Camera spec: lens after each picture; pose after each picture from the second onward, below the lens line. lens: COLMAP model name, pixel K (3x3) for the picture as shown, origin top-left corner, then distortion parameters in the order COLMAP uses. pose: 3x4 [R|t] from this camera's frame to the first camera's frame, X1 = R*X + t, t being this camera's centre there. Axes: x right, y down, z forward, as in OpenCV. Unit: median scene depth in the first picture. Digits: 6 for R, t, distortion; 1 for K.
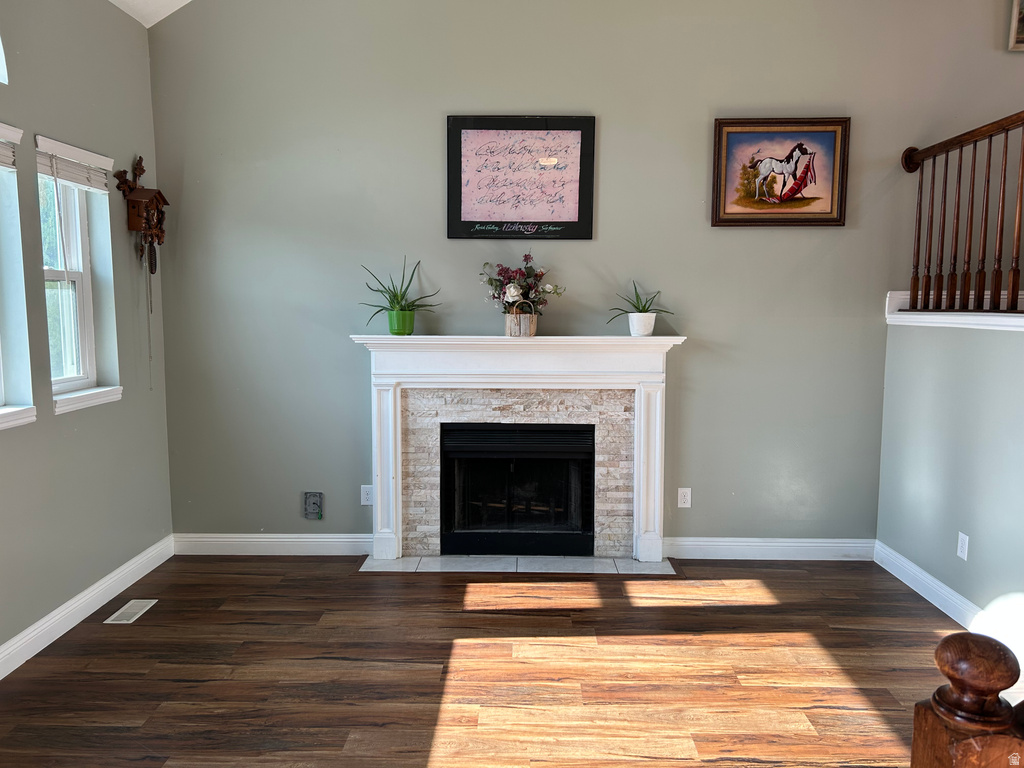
lens RADIAL K [[767.8, 0, 511.5], [0, 767.8, 383.4], [0, 0, 1]] dist [0.062817, -0.066934]
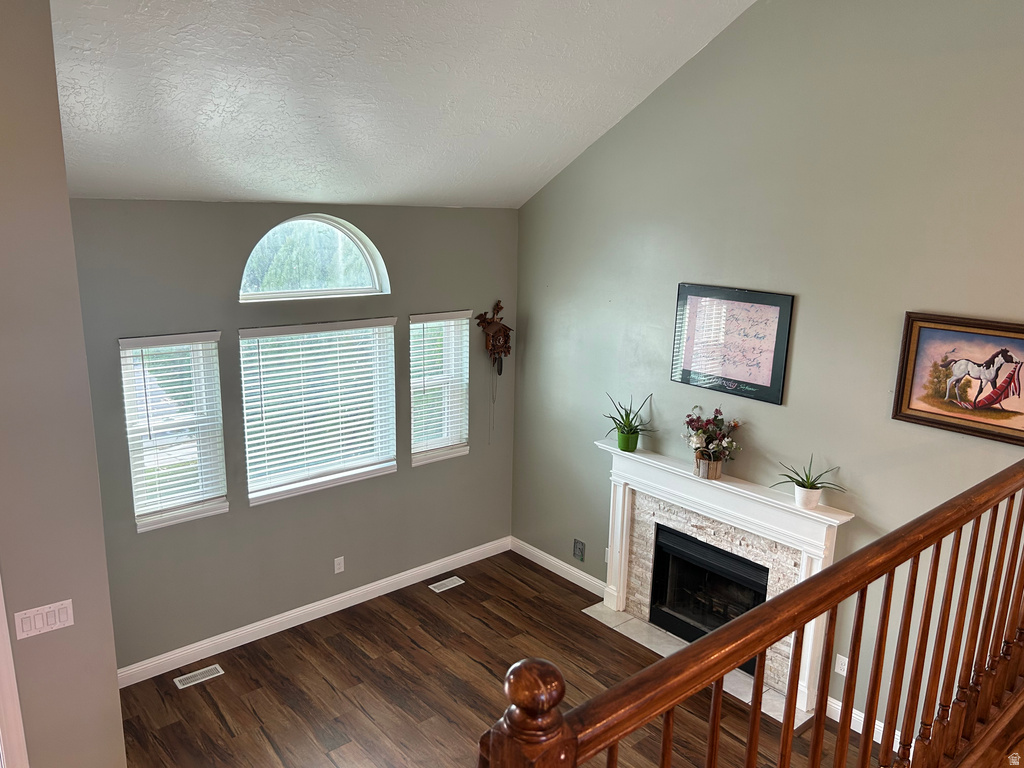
lens RADIAL K [[767.8, 0, 502.4], [0, 767.8, 381.7], [0, 0, 1]] dist [0.062817, -0.066934]
pose [[0.664220, 0.173086, -0.727223, 0.637674], [-0.099107, 0.984627, 0.143830, -0.341538], [0.740938, -0.023462, 0.671163, -0.015630]]
